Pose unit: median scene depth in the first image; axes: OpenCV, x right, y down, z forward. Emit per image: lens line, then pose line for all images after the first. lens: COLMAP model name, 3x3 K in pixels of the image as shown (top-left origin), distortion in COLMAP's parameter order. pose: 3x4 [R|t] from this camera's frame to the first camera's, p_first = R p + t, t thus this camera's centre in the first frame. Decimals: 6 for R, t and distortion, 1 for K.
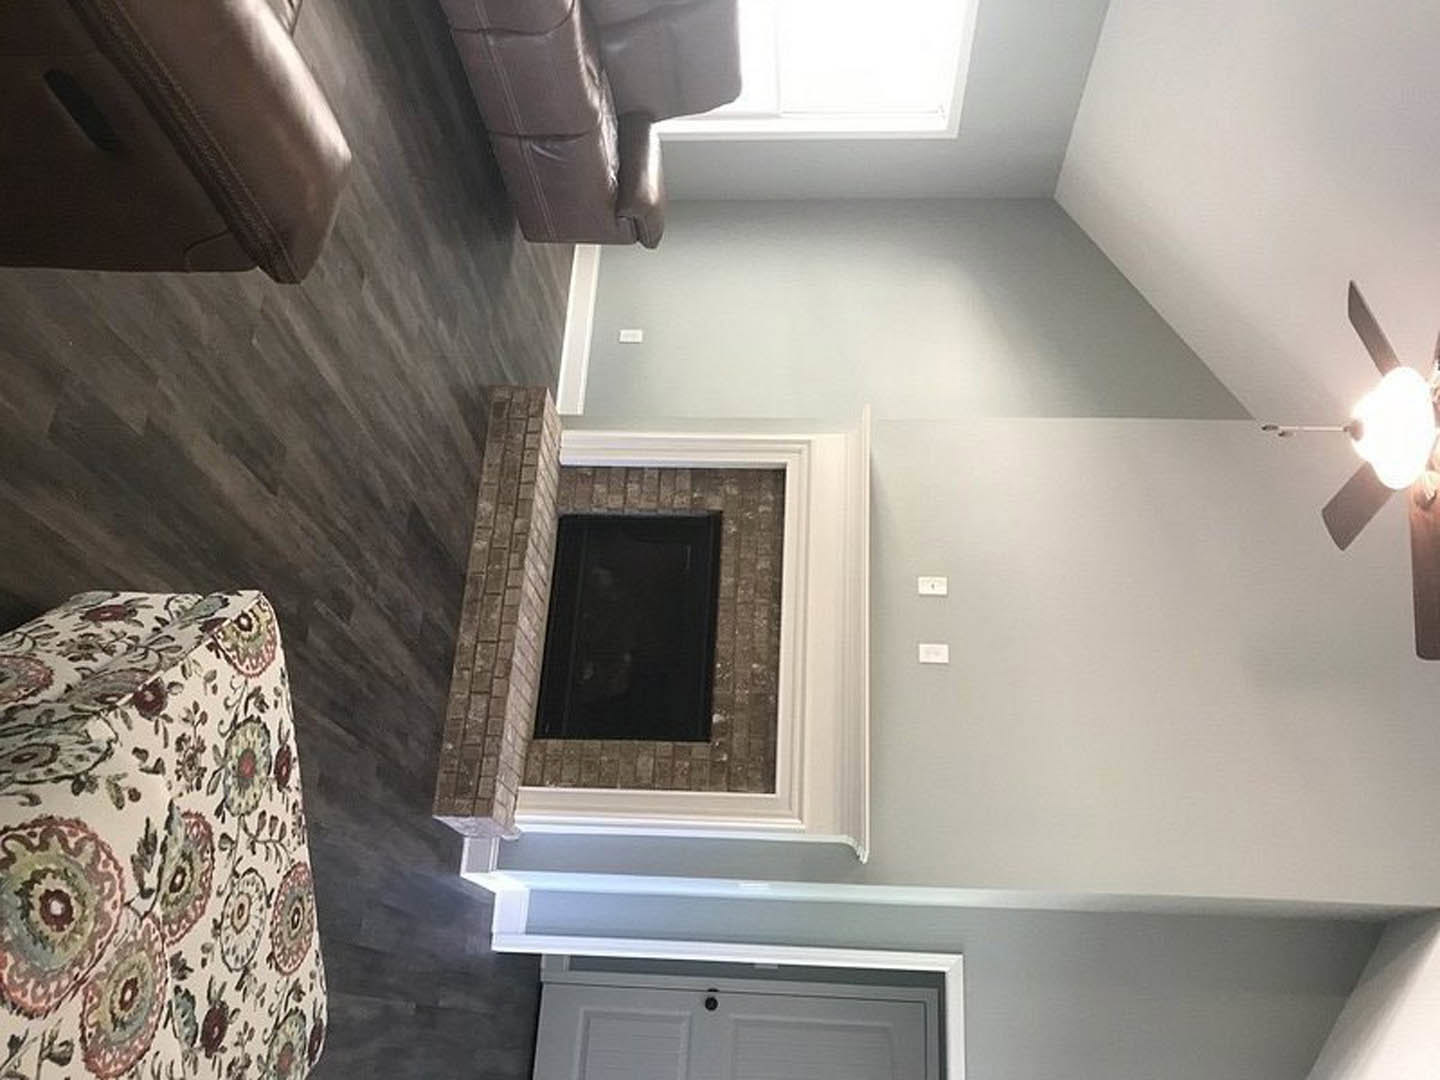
lens RADIAL K [[1201.5, 0, 720.0], [0, 1201.5, 540.0], [0, 0, 1]] dist [0.040956, -0.053027]
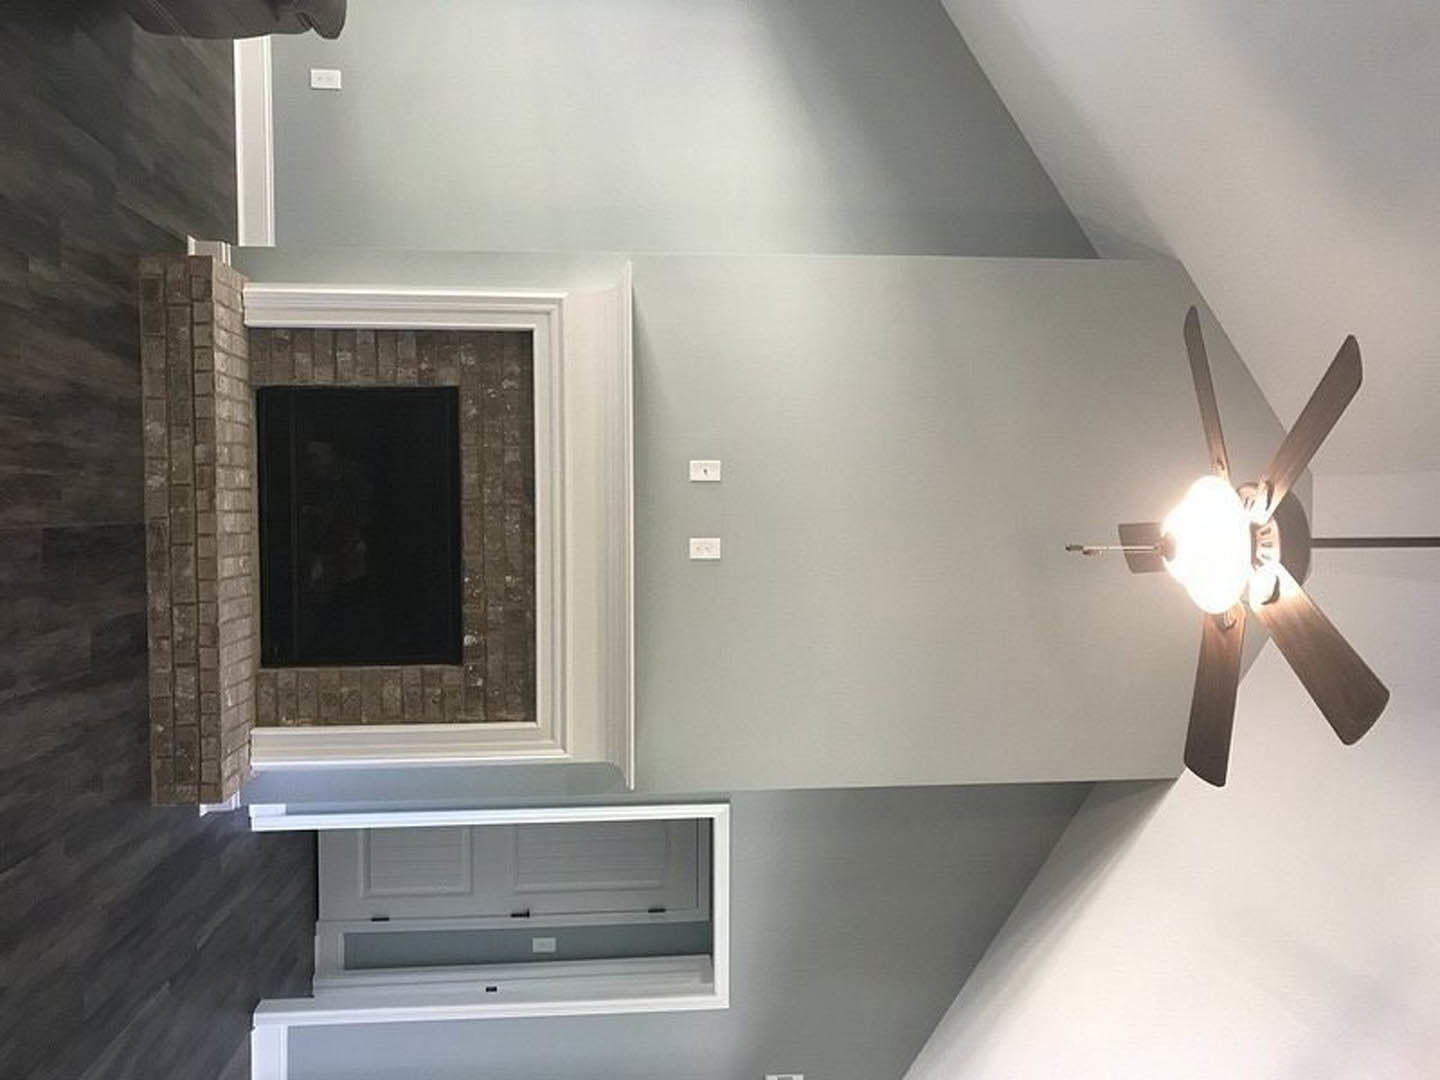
lens RADIAL K [[1220.3, 0, 719.1], [0, 1220.3, 575.2], [0, 0, 1]] dist [0.074106, -0.205650]
pose [[0.986361, -0.059739, 0.153371, 0.045226], [-0.015051, 0.895169, 0.445473, -0.310470], [-0.163905, -0.441706, 0.882061, 0.172554]]
